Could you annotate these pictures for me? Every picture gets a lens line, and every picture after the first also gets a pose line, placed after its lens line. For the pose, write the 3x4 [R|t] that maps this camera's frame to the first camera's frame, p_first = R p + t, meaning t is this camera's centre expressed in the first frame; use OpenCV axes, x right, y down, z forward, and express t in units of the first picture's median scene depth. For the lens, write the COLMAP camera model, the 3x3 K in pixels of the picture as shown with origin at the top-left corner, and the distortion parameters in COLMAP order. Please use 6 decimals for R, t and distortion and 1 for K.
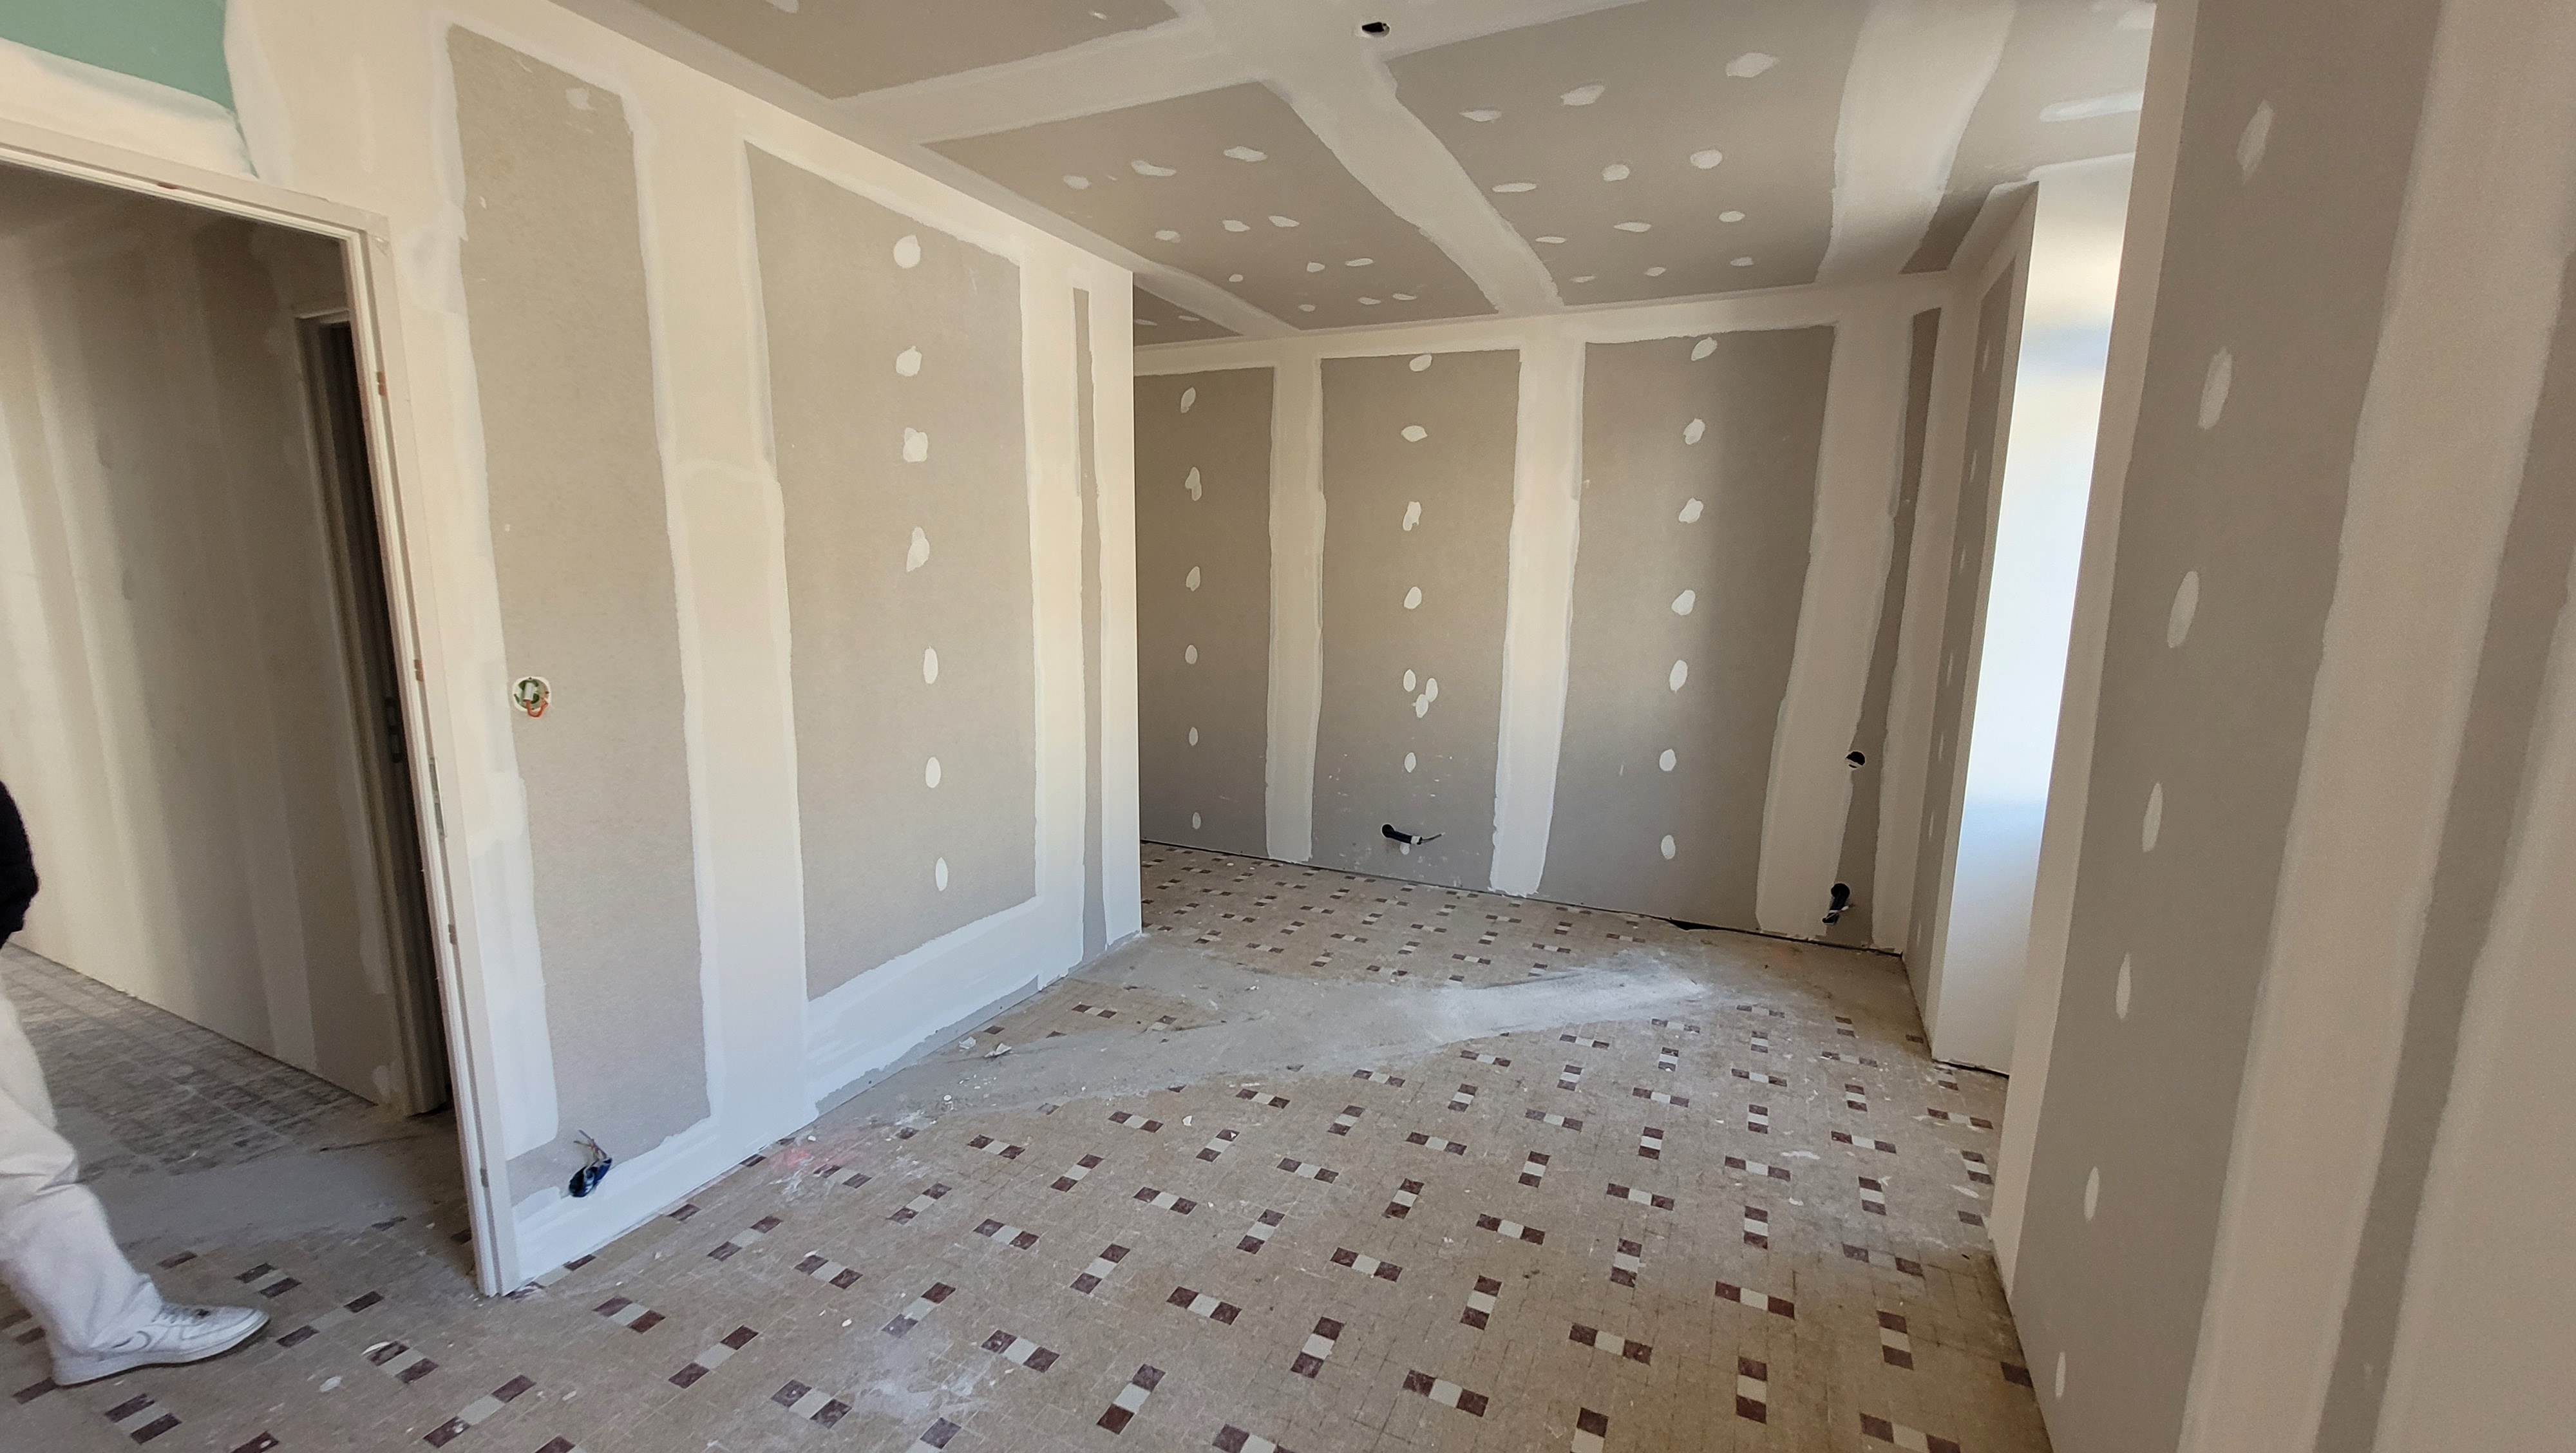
lens RADIAL K [[1004.6, 0, 1295.4], [0, 1004.6, 726.3], [0, 0, 1]] dist [-0.000785, -0.000300]
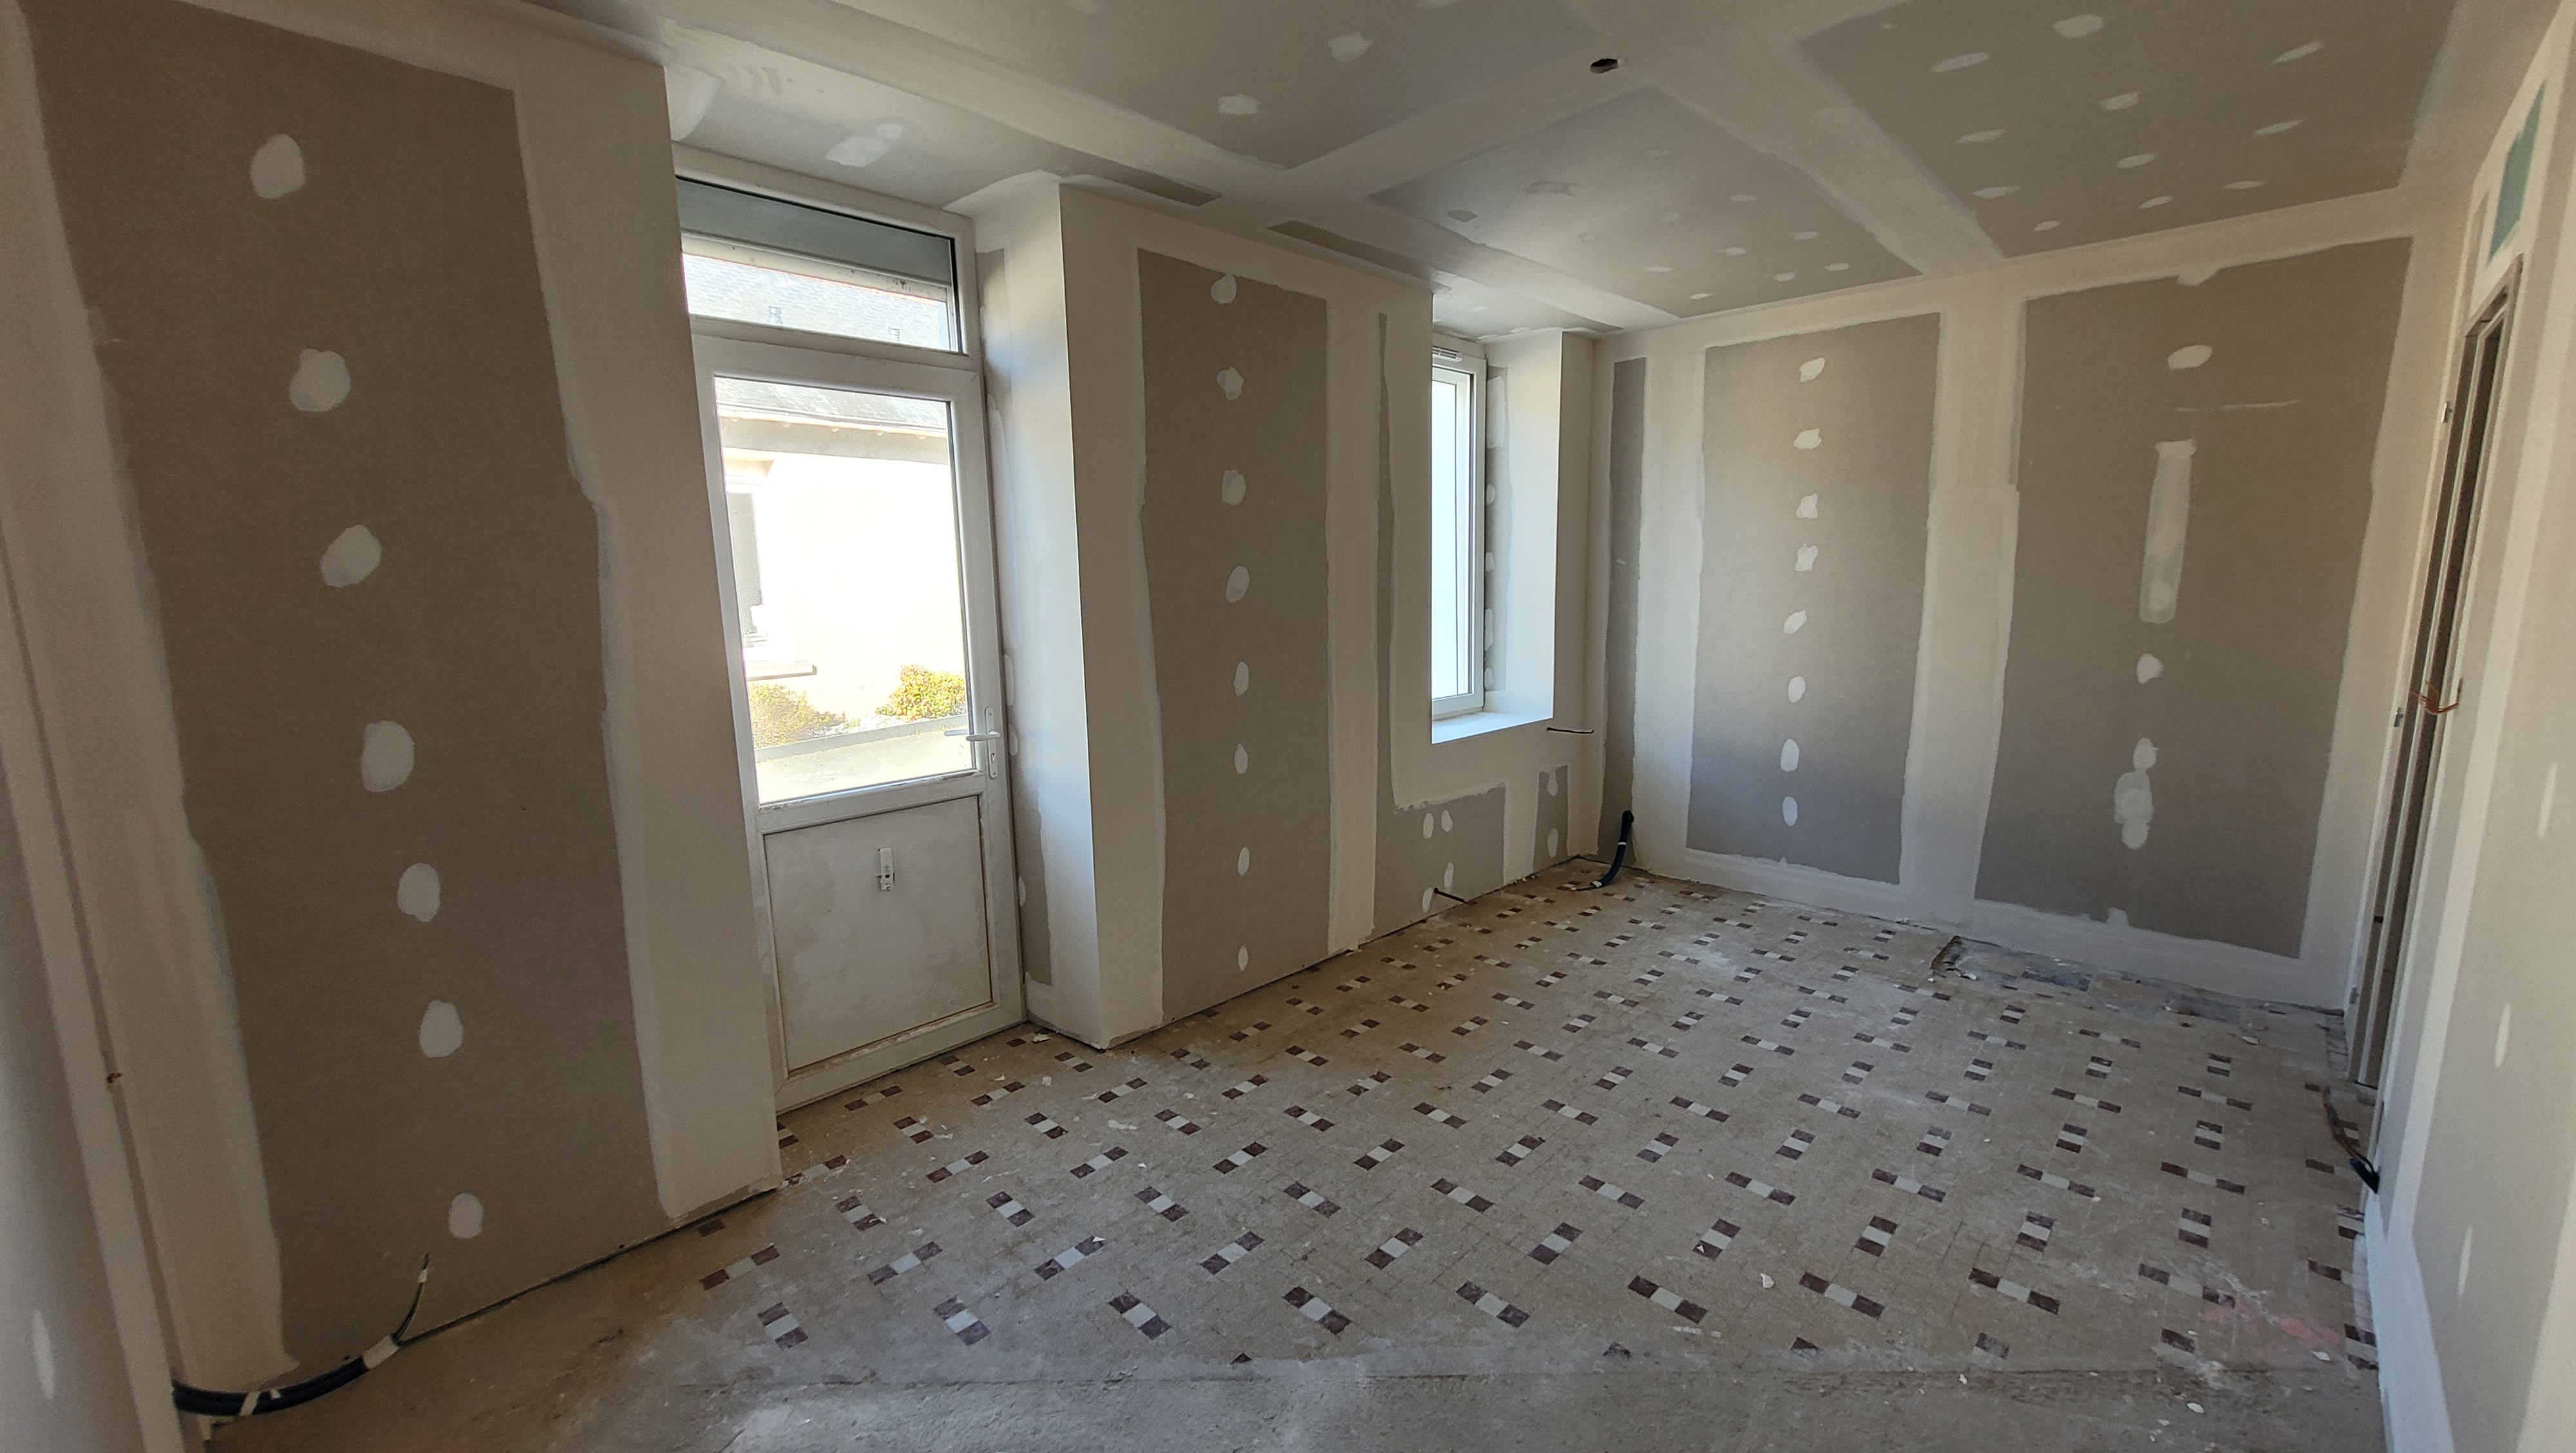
lens RADIAL K [[1004.6, 0, 1301.5], [0, 1004.6, 725.0], [0, 0, 1]] dist [-0.000785, -0.000300]
pose [[-0.944794, -0.049379, 0.323923, 0.002623], [0.054897, 0.950751, 0.305055, -0.298965], [-0.323033, 0.305996, -0.895553, 1.838994]]
